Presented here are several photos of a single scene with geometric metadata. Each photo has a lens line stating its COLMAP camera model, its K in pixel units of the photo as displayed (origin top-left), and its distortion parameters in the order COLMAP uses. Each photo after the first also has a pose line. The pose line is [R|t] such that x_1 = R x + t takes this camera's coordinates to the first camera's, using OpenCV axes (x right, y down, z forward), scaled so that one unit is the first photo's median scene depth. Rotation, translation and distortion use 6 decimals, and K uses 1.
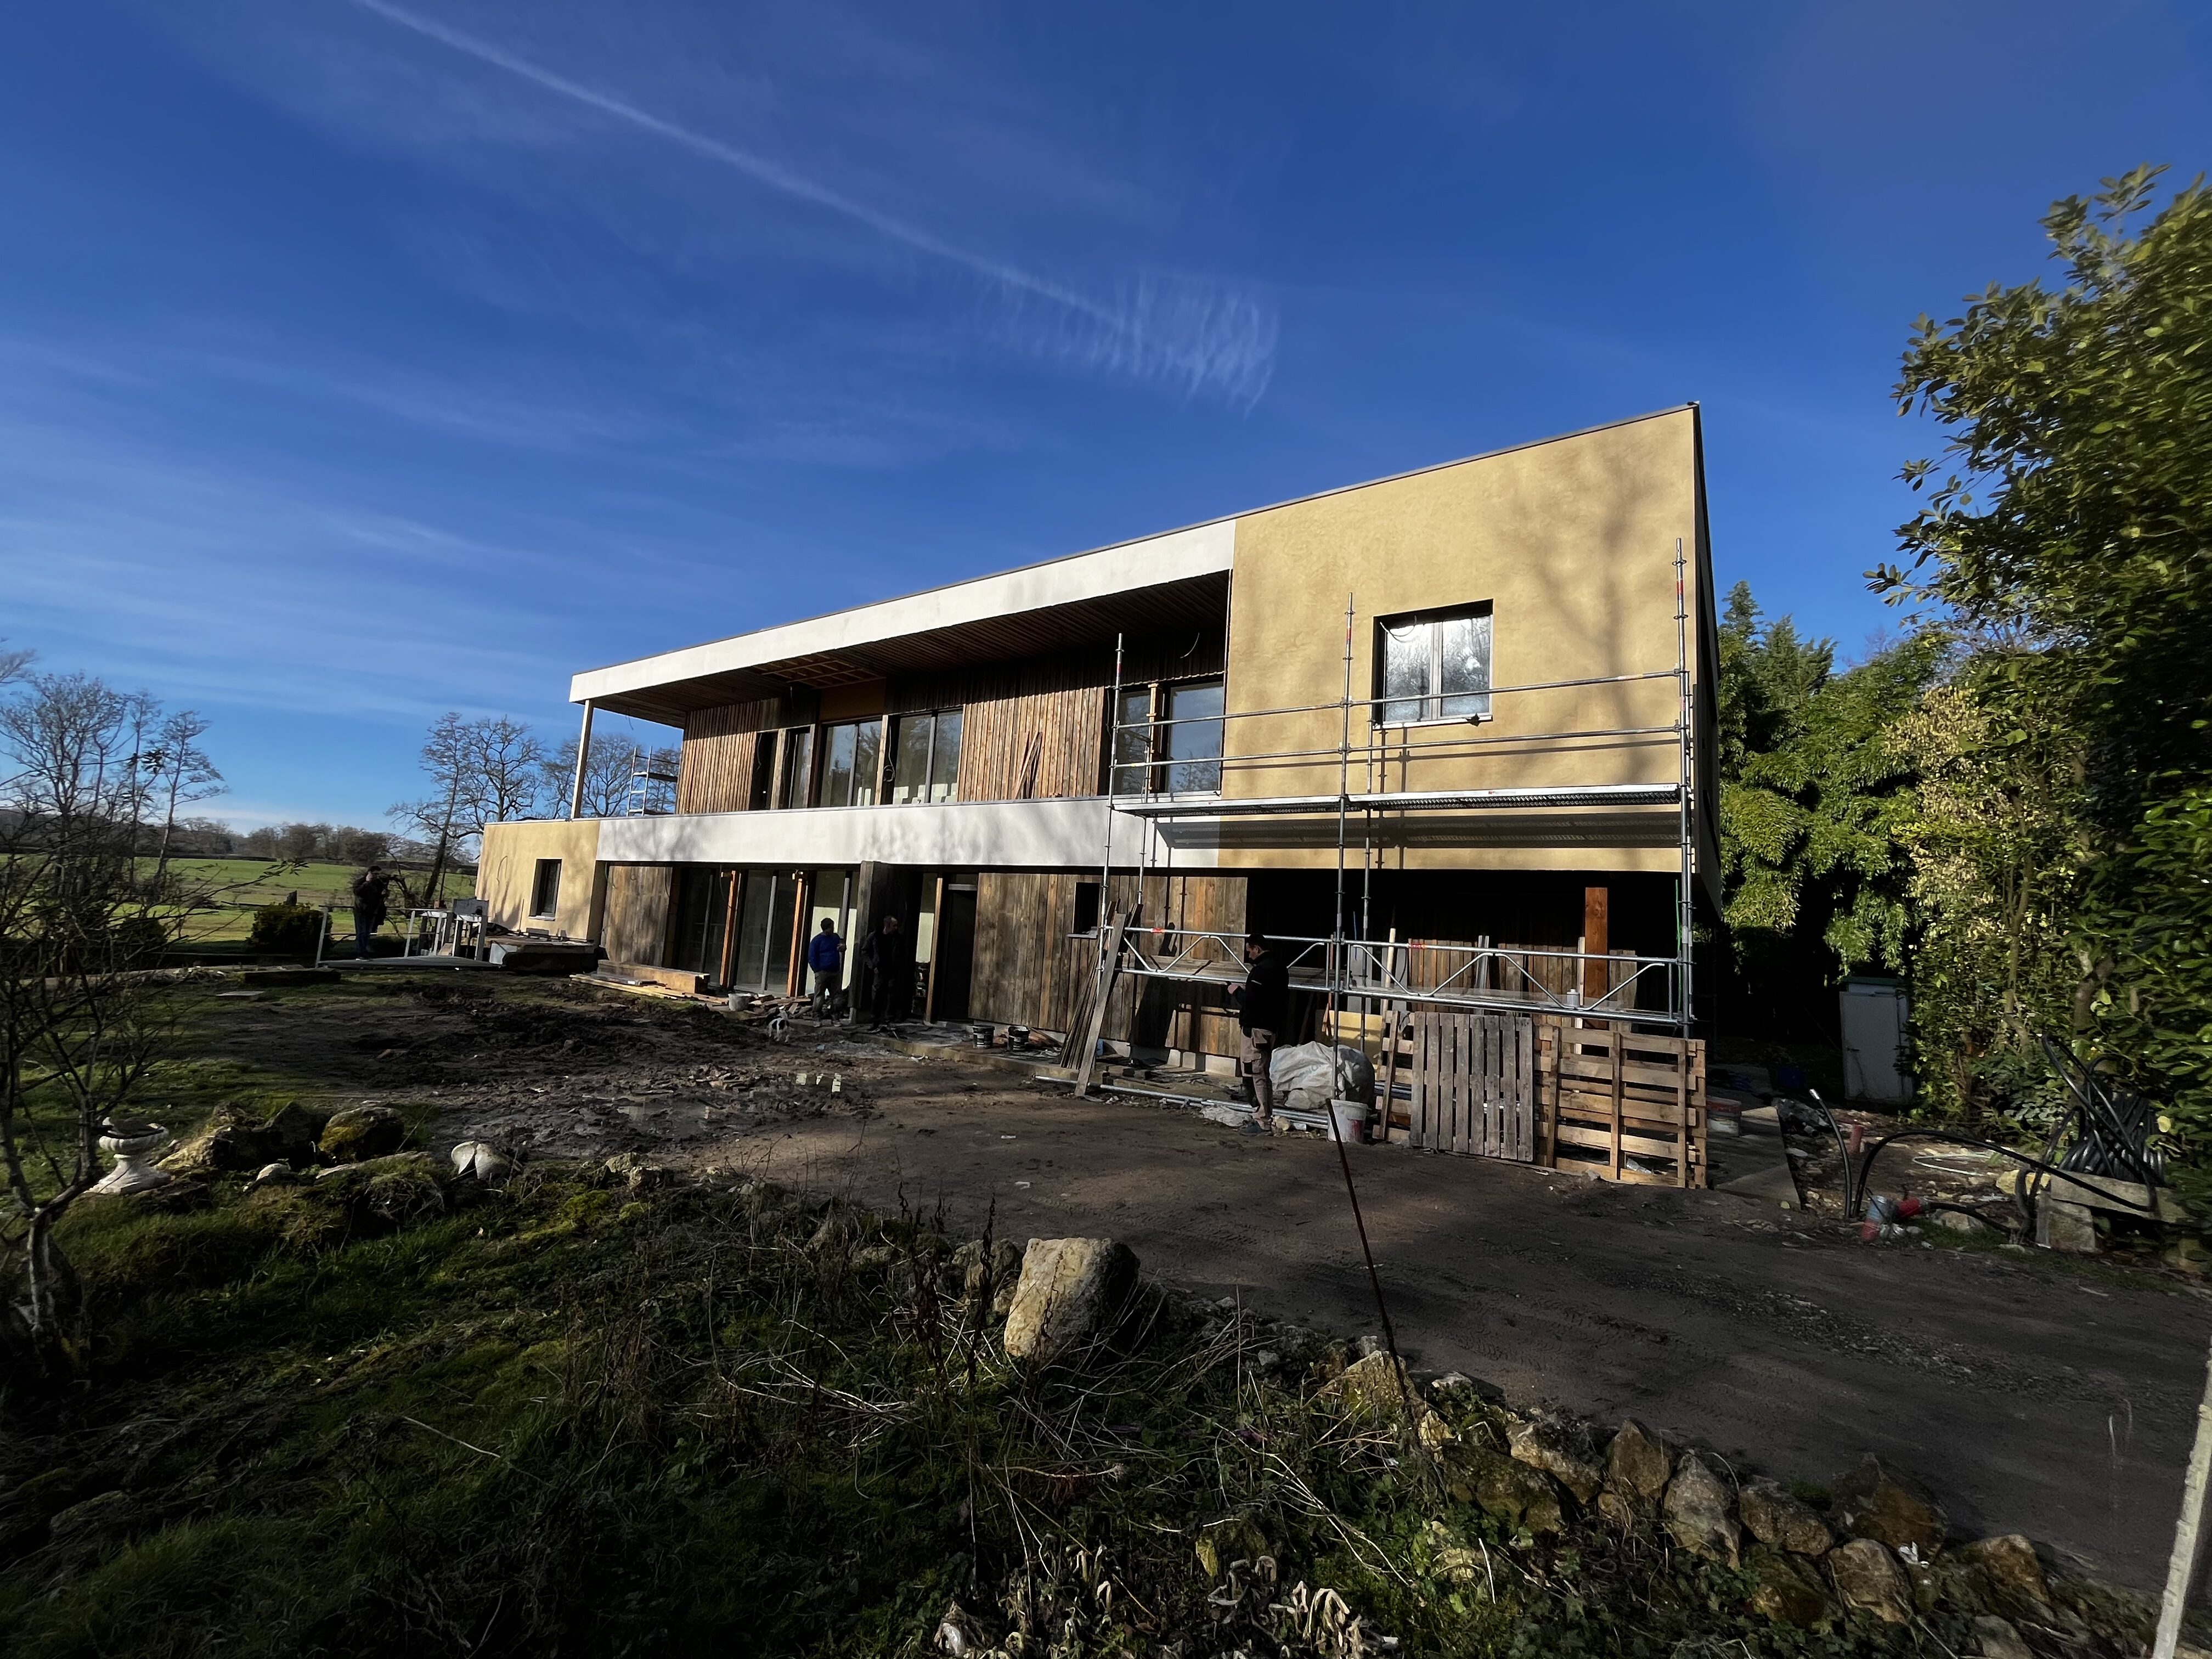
lens RADIAL K [[892.5, 0, 1105.4], [0, 892.5, 835.6], [0, 0, 1]] dist [0.000269, 0.000005]
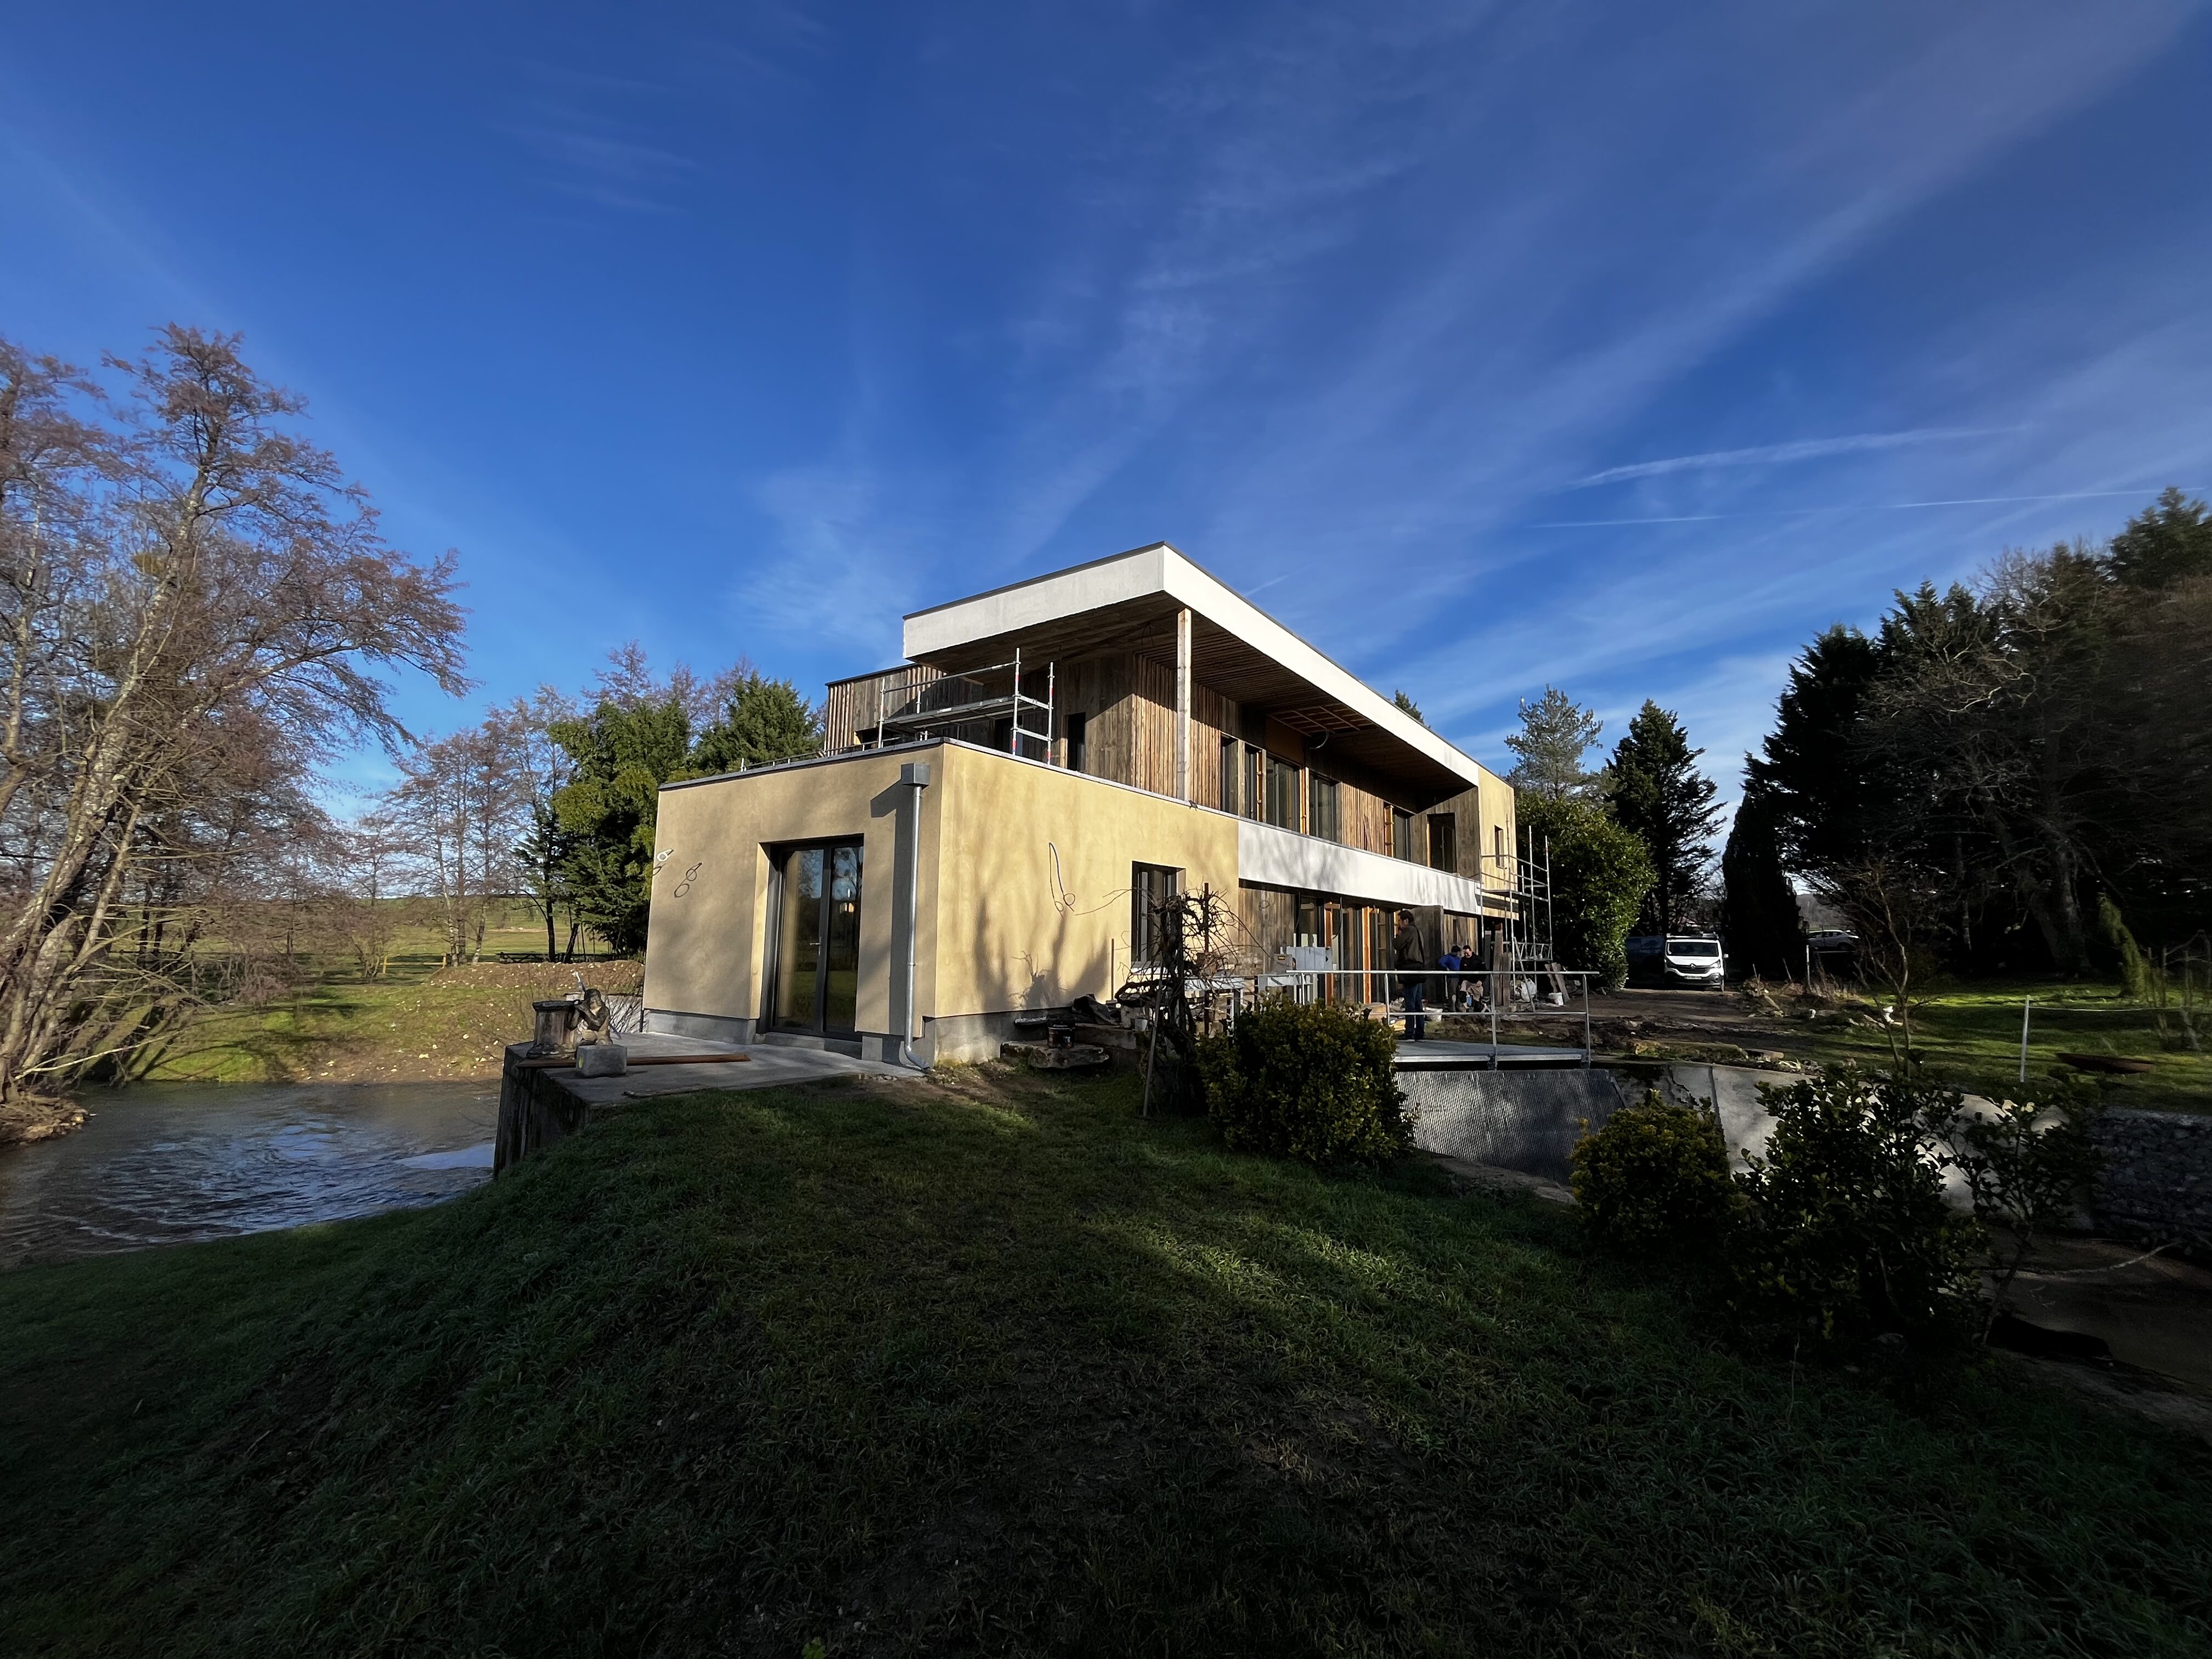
lens RADIAL K [[892.5, 0, 1107.2], [0, 892.5, 831.8], [0, 0, 1]] dist [0.000269, 0.000005]
pose [[0.067547, 0.052537, 0.996332, -1.304264], [-0.148857, 0.987966, -0.042004, 0.035905], [-0.986549, -0.145474, 0.074555, 1.092320]]
